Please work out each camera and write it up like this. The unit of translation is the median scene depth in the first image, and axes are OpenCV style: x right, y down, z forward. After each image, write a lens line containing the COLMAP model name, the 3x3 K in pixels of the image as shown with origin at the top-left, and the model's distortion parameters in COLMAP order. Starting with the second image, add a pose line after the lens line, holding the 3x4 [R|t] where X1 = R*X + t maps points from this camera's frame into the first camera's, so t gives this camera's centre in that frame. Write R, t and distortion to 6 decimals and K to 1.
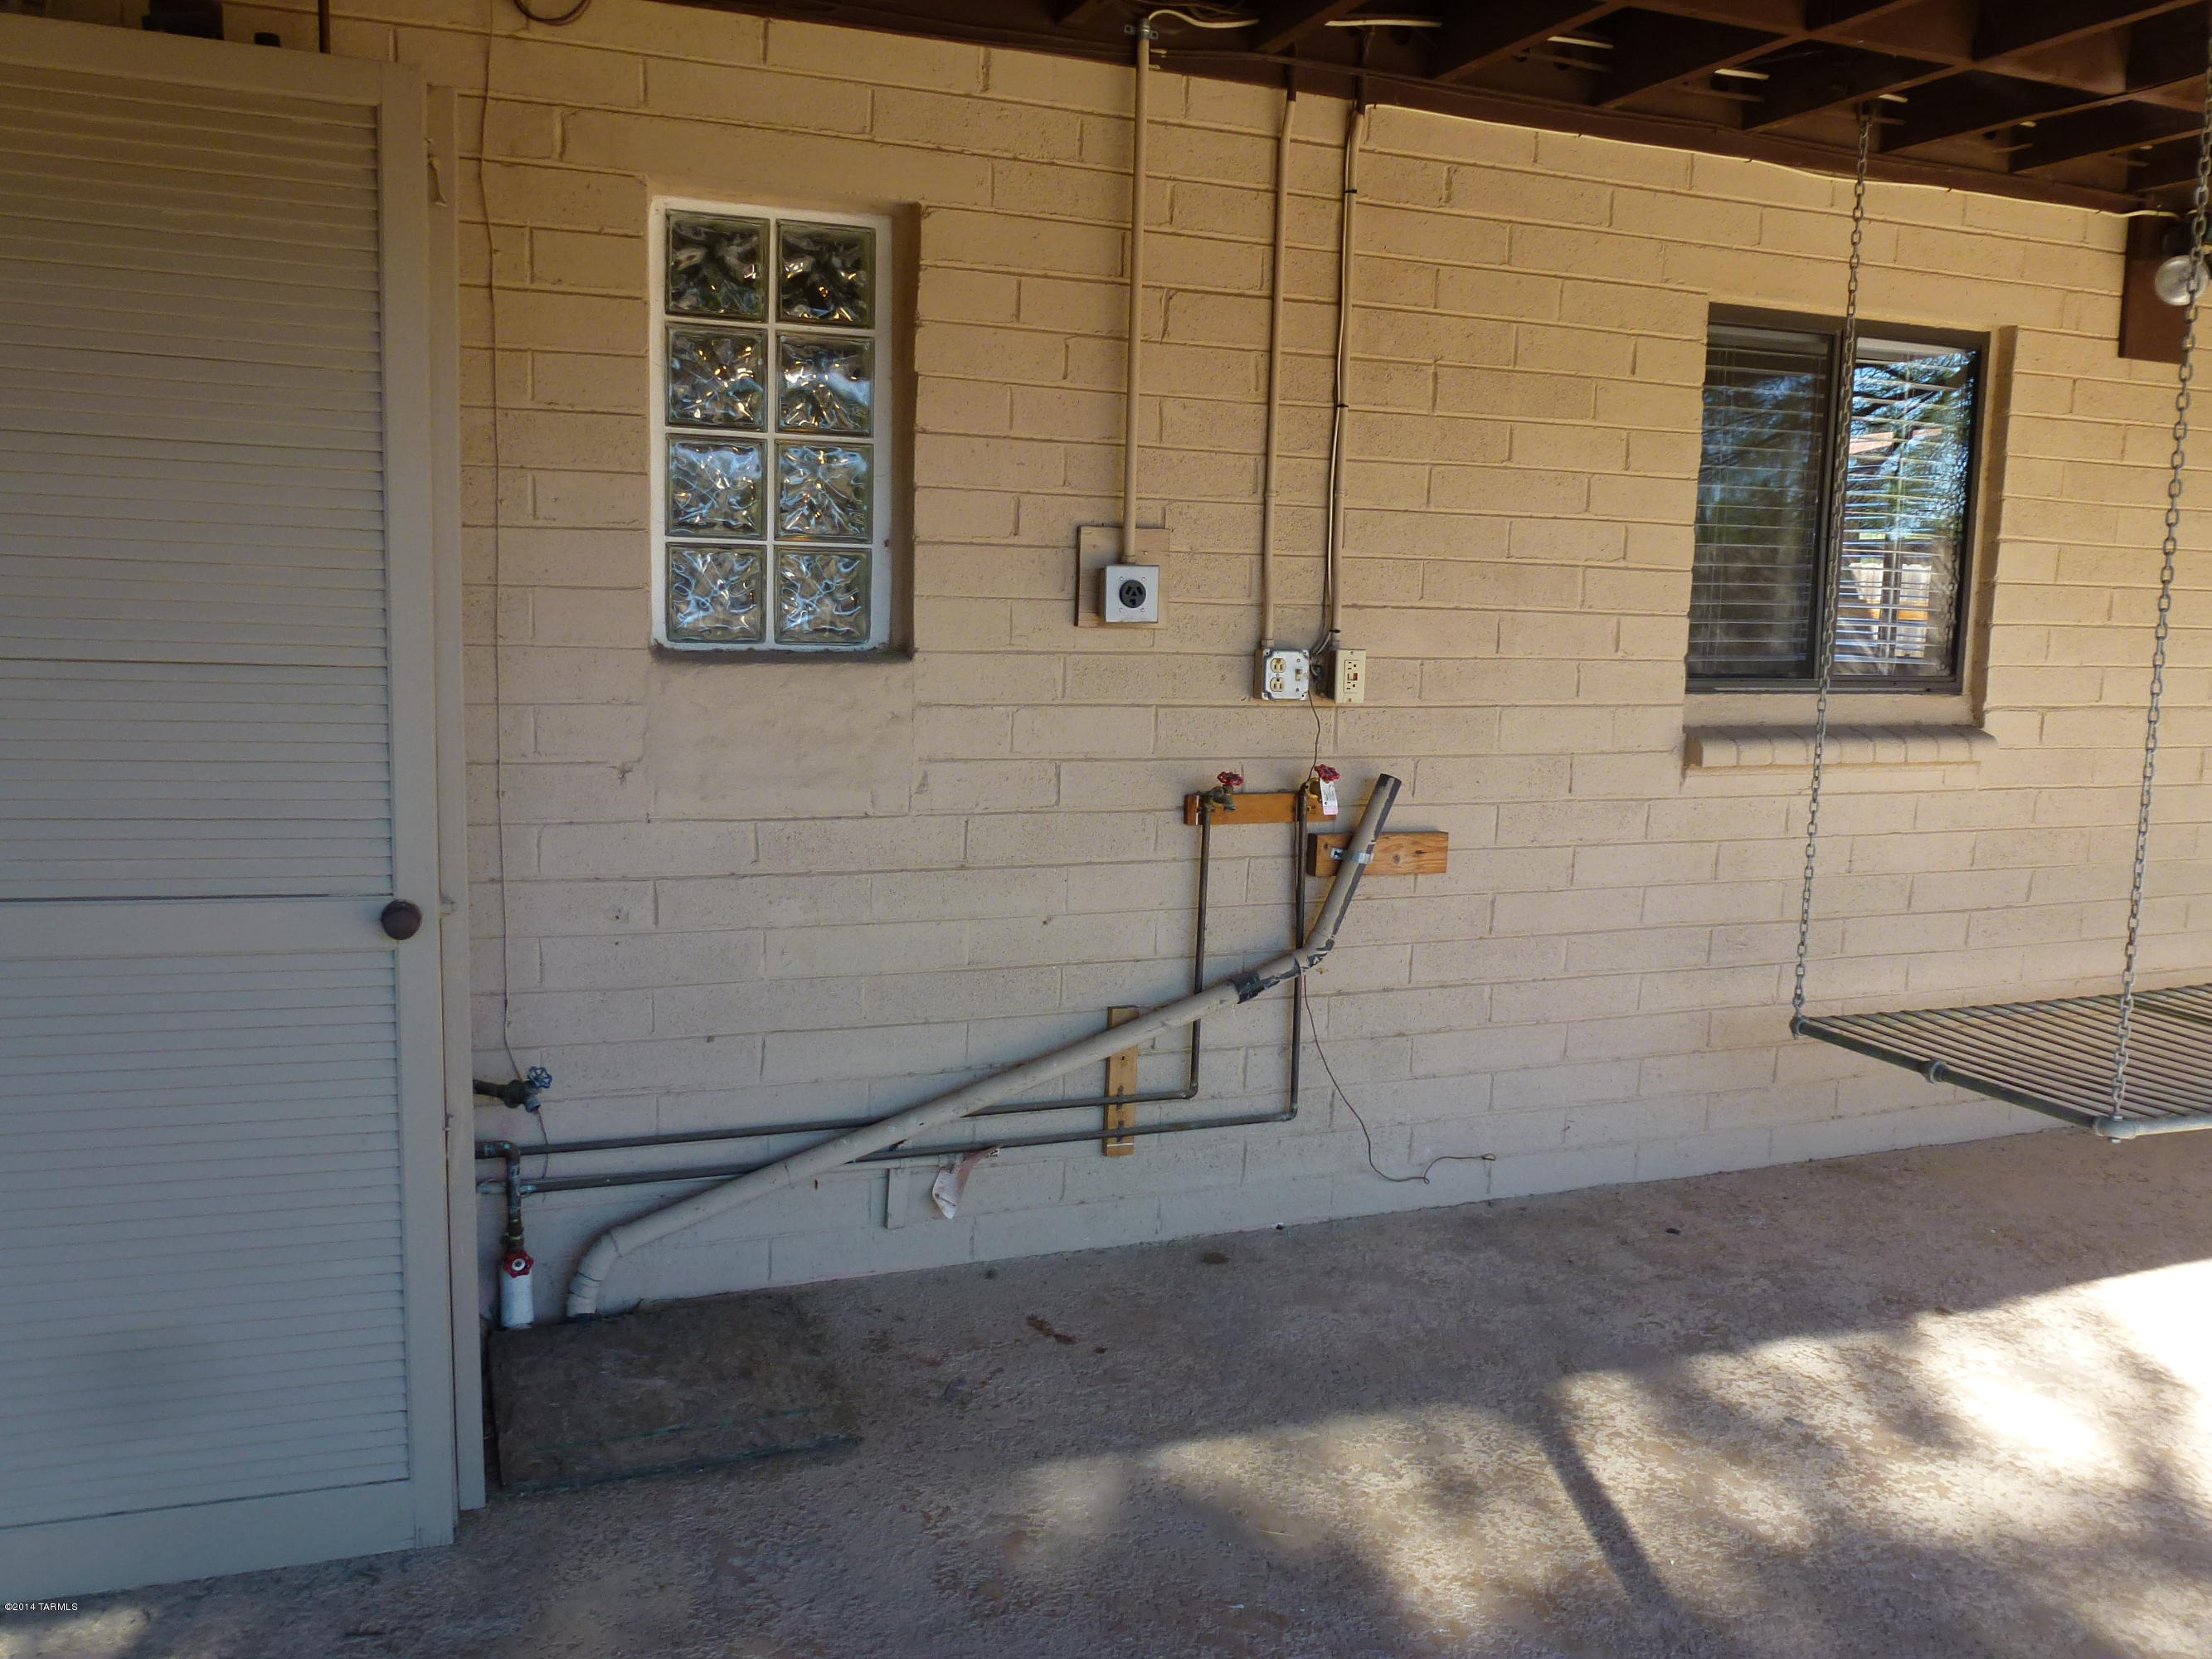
lens RADIAL K [[1736.7, 0, 1106.0], [0, 1736.7, 829.5], [0, 0, 1]] dist [-0.008364, -0.002452]
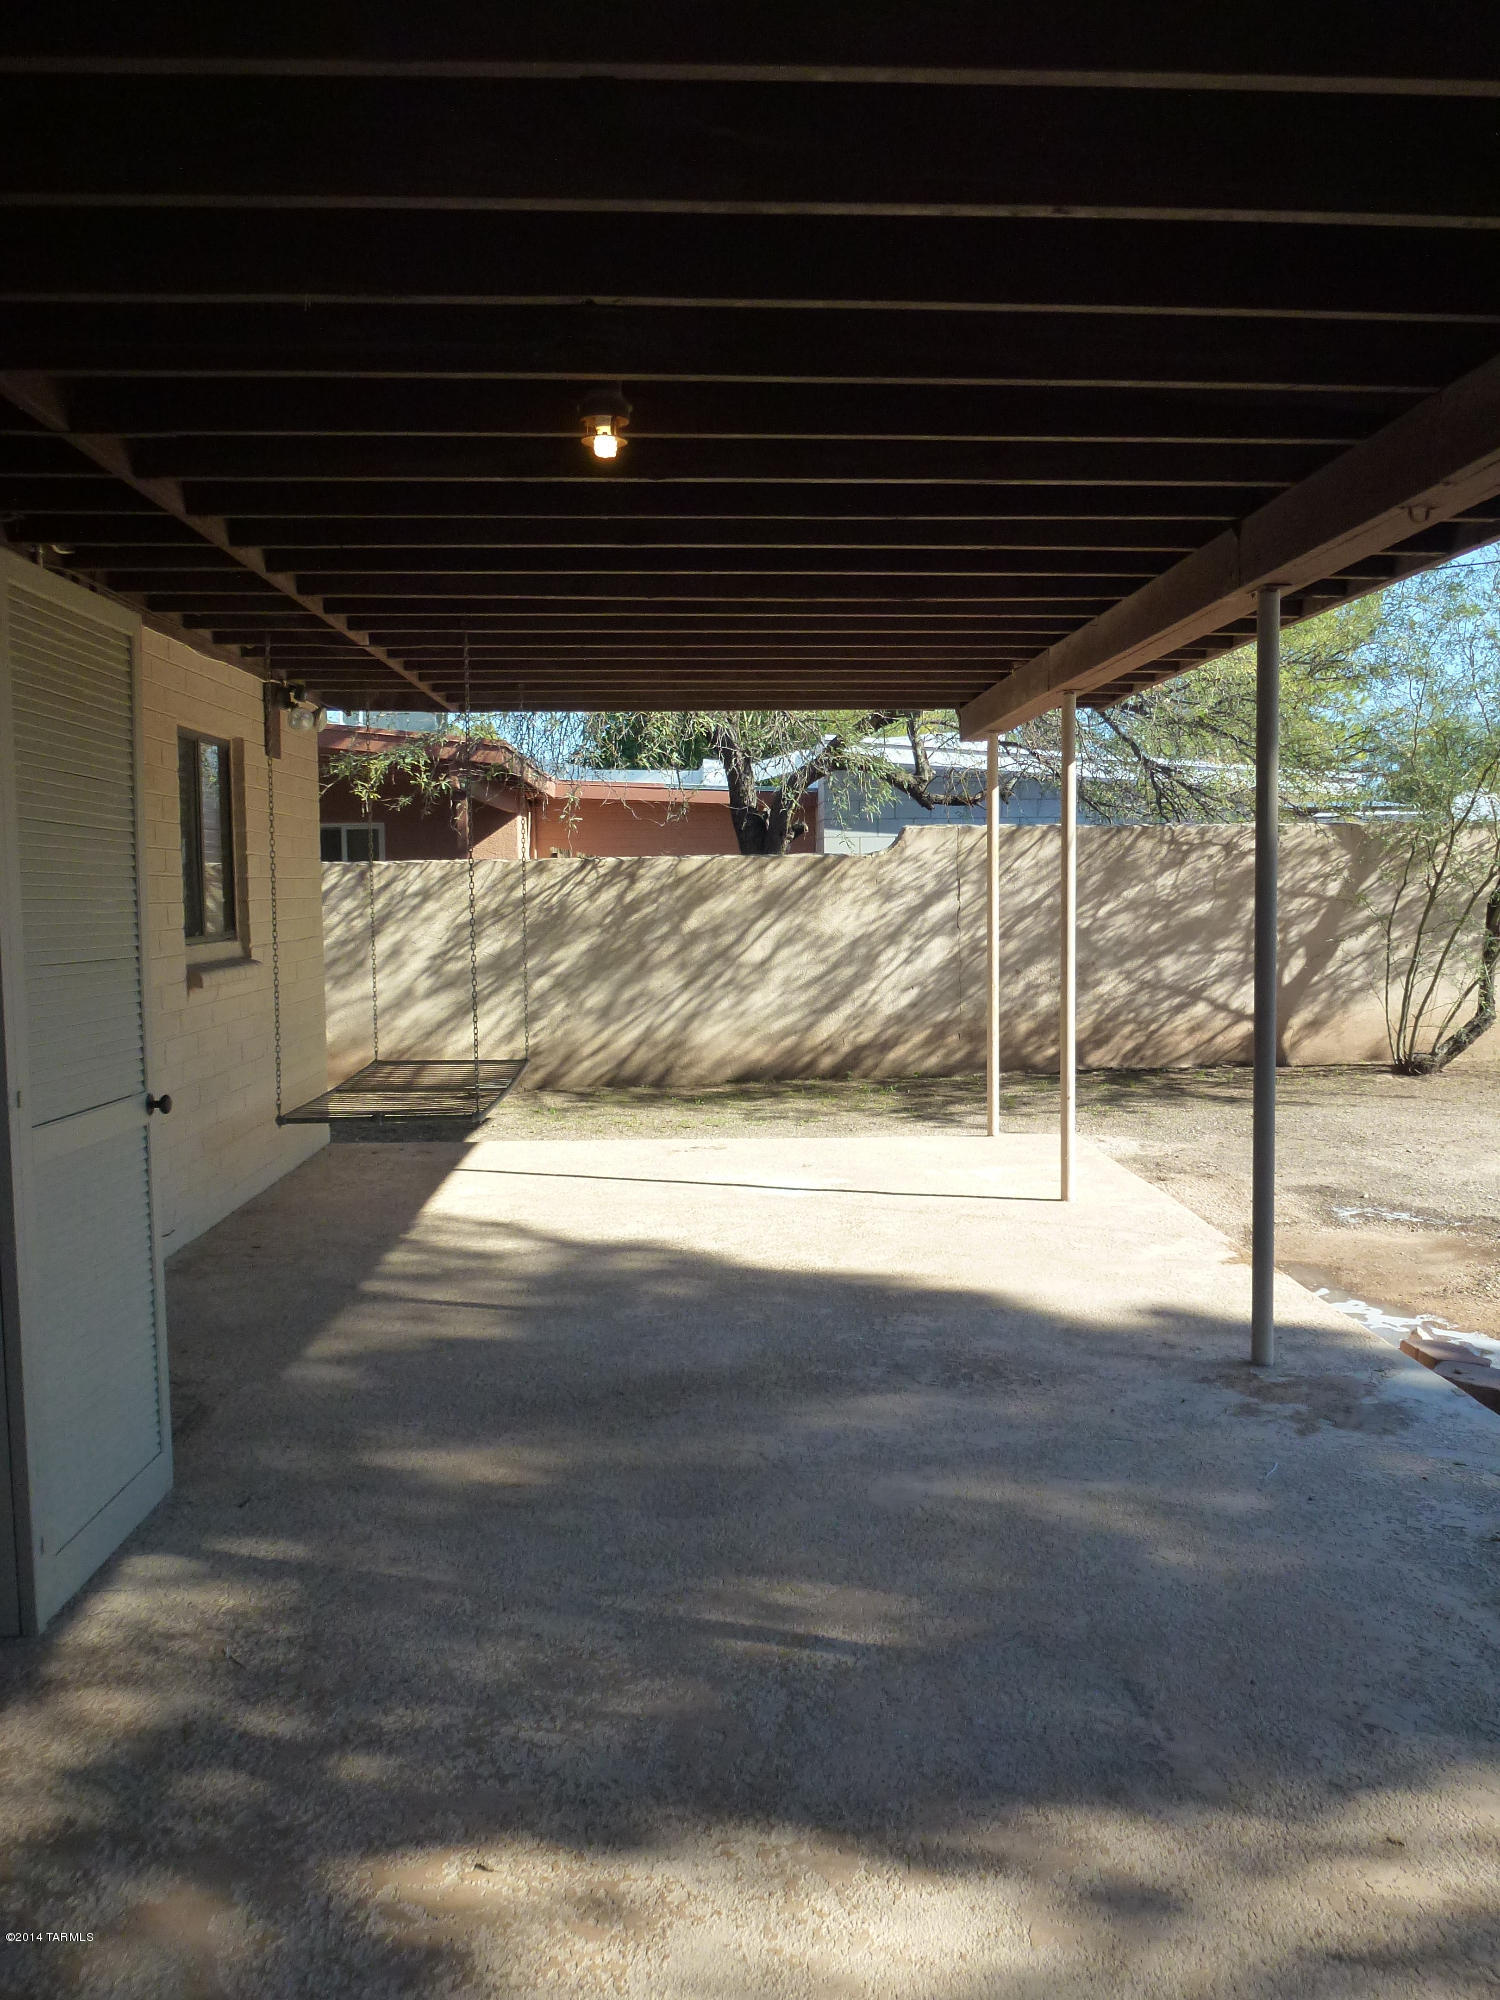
lens RADIAL K [[1570.2, 0, 750.0], [0, 1570.2, 1000.0], [0, 0, 1]] dist [-0.008364, -0.002452]
pose [[0.322505, -0.093625, 0.941926, -0.993588], [0.146908, 0.987990, 0.047904, -0.019052], [-0.935098, 0.122927, 0.332386, -0.031238]]
